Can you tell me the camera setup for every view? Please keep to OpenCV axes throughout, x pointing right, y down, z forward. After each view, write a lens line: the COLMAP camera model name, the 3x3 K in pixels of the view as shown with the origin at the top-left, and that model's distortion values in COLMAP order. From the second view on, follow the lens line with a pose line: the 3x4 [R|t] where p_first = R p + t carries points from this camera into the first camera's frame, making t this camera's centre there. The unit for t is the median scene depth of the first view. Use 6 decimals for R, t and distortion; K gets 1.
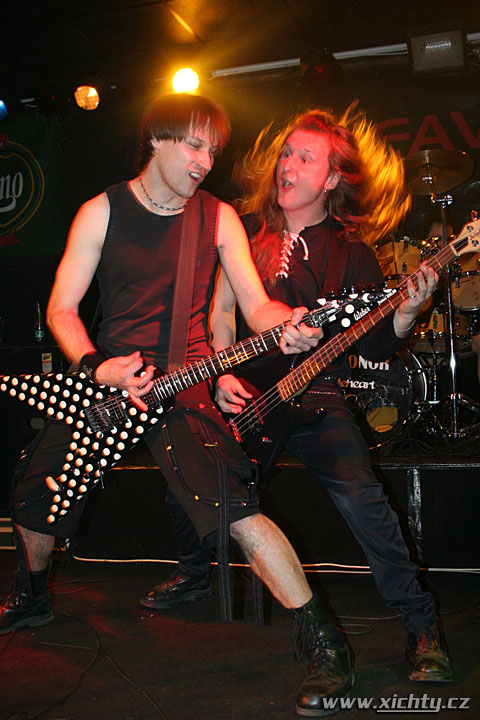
lens RADIAL K [[859.5, 0, 245.1], [0, 859.5, 359.2], [0, 0, 1]] dist [-0.047088, 0.000000]
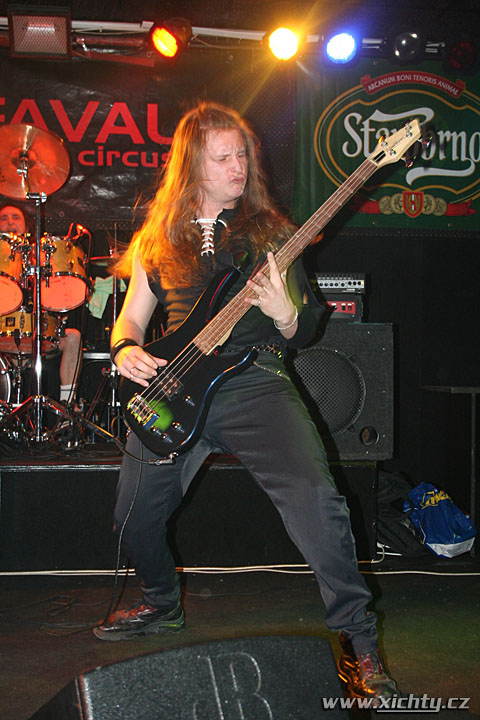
lens RADIAL K [[1002.0, 0, 240.9], [0, 1002.0, 362.6], [0, 0, 1]] dist [-0.005763, 0.000000]
pose [[0.904911, 0.046889, 0.423010, -0.027407], [-0.046163, 0.998862, -0.011965, 0.004543], [-0.423090, -0.008700, 0.906046, -0.112159]]
